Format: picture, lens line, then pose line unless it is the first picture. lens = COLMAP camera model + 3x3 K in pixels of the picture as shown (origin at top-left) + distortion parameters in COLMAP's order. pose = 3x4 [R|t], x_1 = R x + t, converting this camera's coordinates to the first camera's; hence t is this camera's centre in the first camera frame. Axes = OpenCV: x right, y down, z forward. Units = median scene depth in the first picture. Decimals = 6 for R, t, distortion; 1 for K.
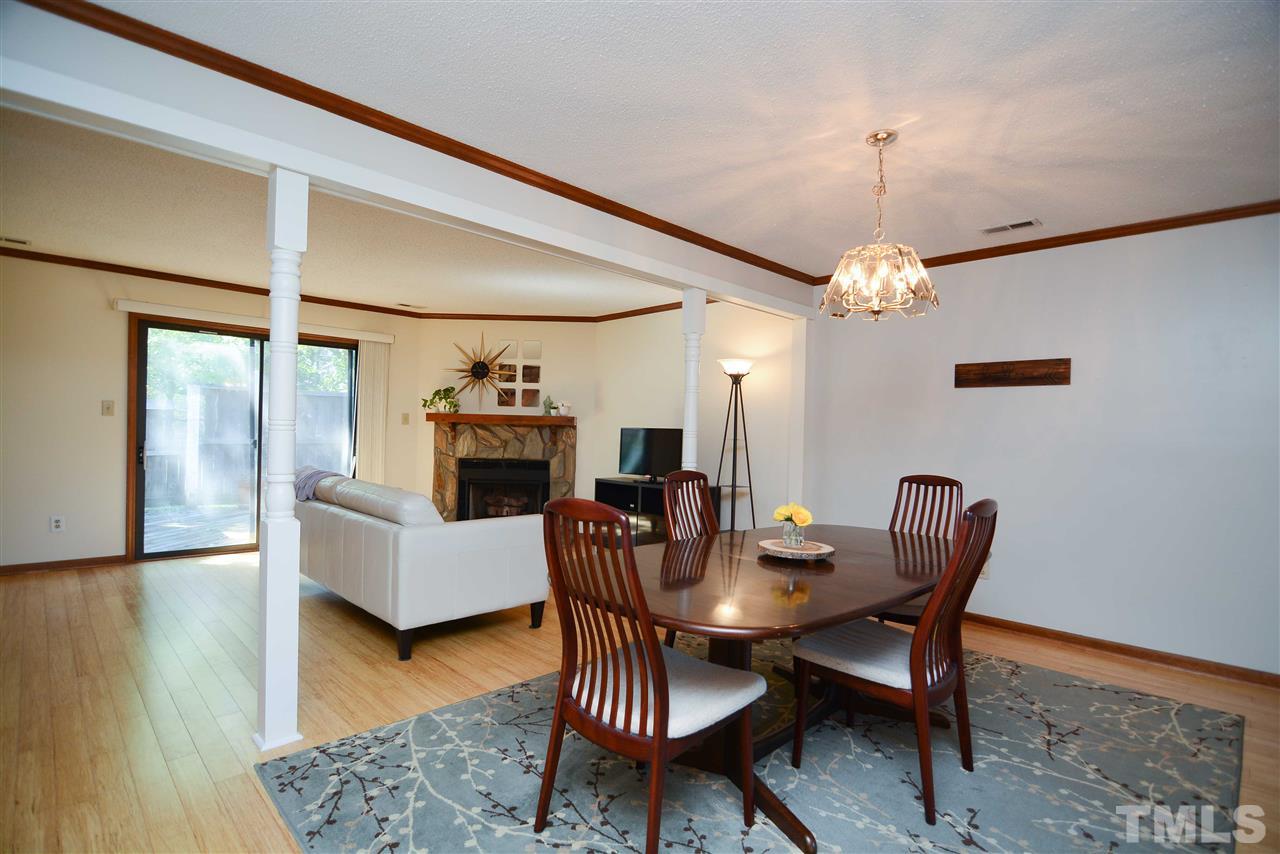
lens RADIAL K [[614.7, 0, 640.0], [0, 614.7, 433.6], [0, 0, 1]] dist [-0.003599, -0.012685]
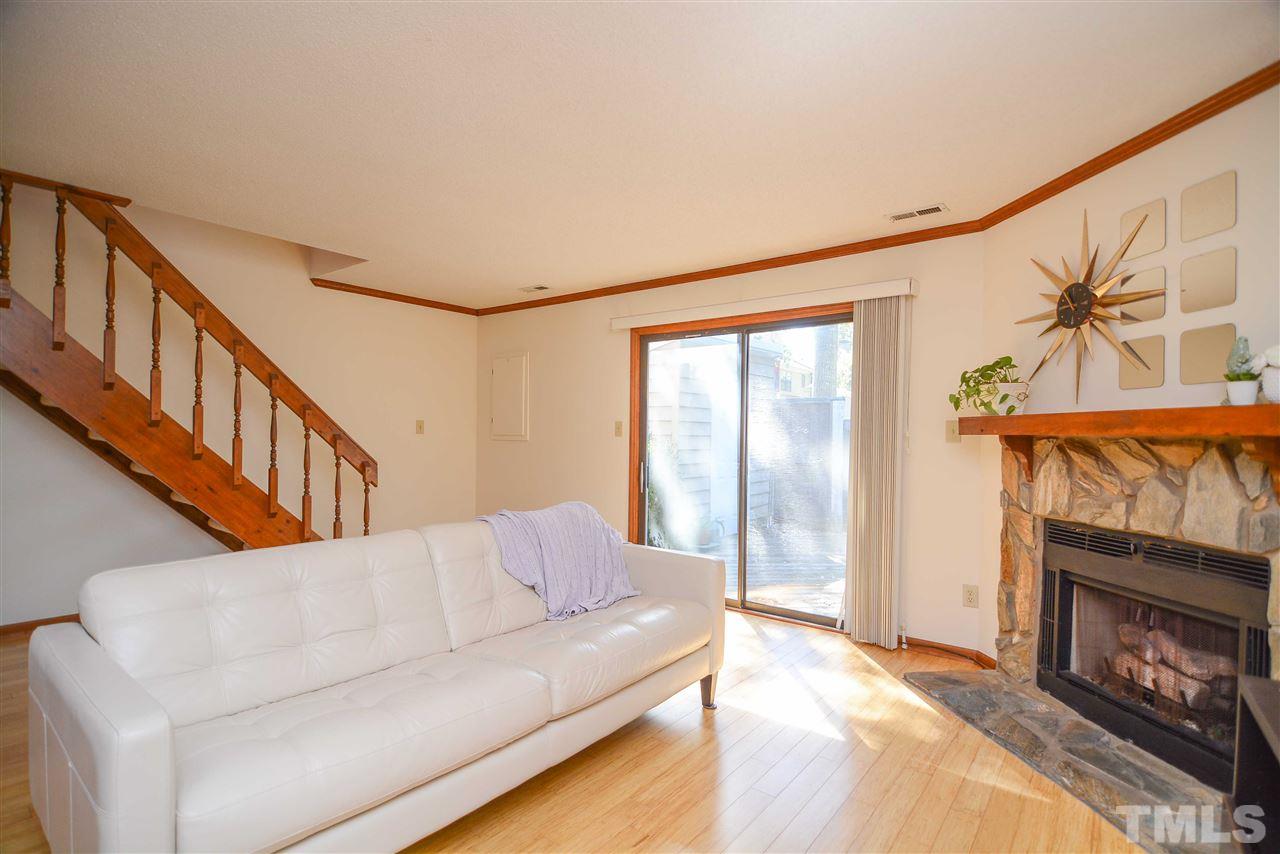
lens RADIAL K [[614.7, 0, 640.0], [0, 614.7, 433.6], [0, 0, 1]] dist [-0.003599, -0.012685]
pose [[0.133648, -0.025977, -0.990688, 0.099416], [-0.010984, 0.999556, -0.027691, -0.004640], [0.990968, 0.014583, 0.133303, 0.666228]]
